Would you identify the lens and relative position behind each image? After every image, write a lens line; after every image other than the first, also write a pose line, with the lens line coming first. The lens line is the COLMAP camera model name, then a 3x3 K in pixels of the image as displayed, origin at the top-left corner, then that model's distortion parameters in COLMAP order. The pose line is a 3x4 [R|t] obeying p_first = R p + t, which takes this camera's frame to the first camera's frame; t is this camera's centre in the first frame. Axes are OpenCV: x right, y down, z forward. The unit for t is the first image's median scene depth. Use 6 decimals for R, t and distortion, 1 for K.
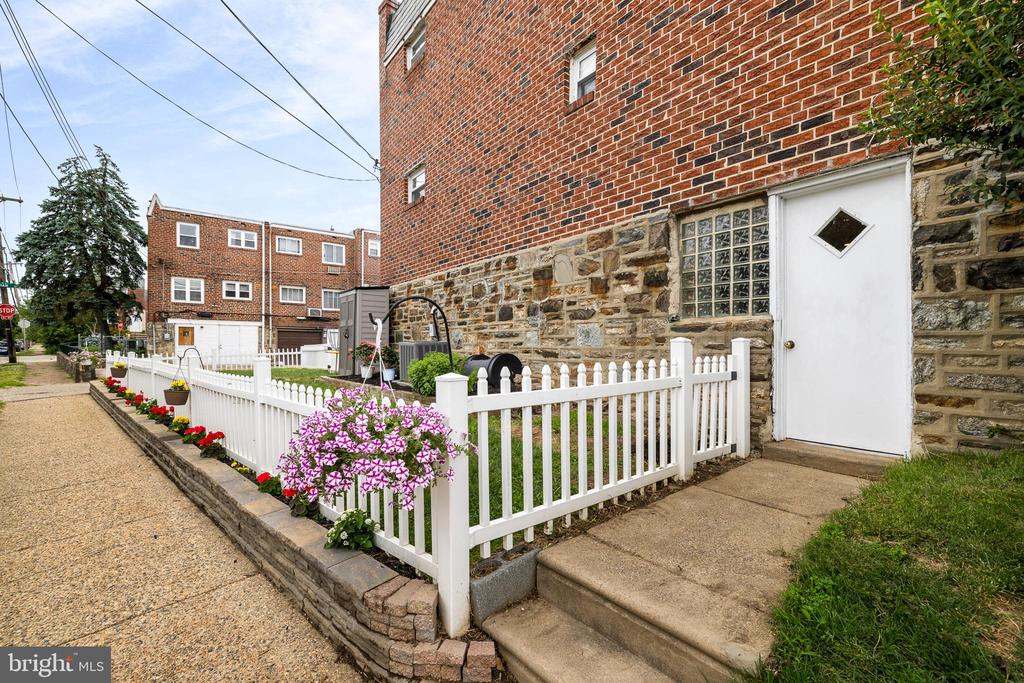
lens RADIAL K [[441.2, 0, 510.9], [0, 441.2, 339.5], [0, 0, 1]] dist [0.000048, -0.000068]
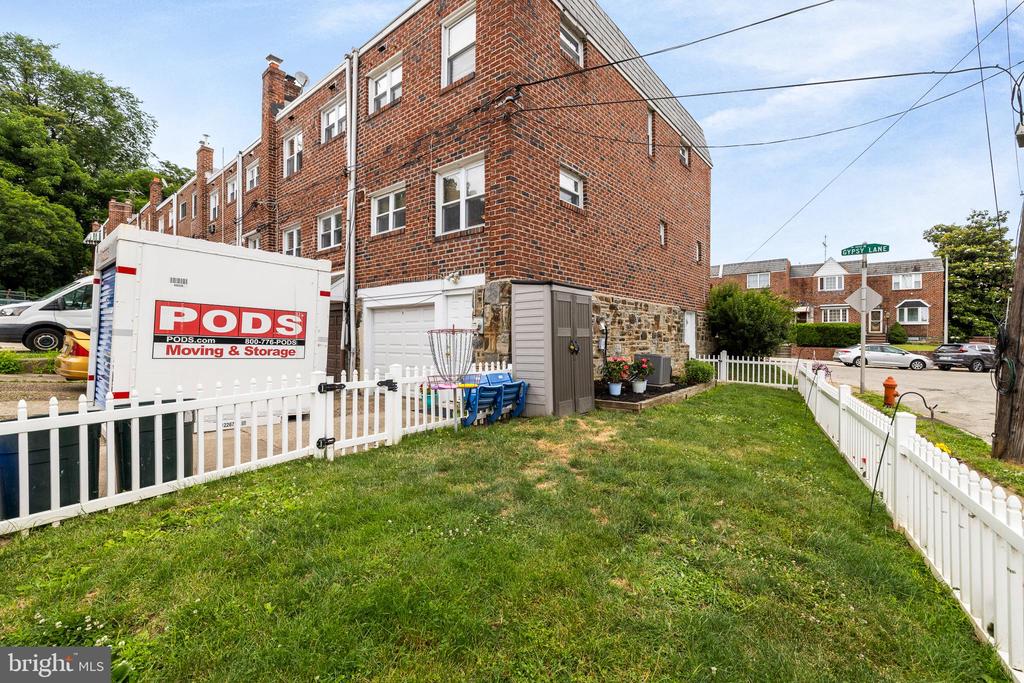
lens RADIAL K [[433.9, 0, 509.1], [0, 433.9, 347.5], [0, 0, 1]] dist [-0.001193, 0.000023]
pose [[-0.224723, 0.000798, 0.974422, -1.304128], [0.005700, 0.999984, 0.000496, -0.014996], [-0.974406, 0.005666, -0.224724, 1.609699]]
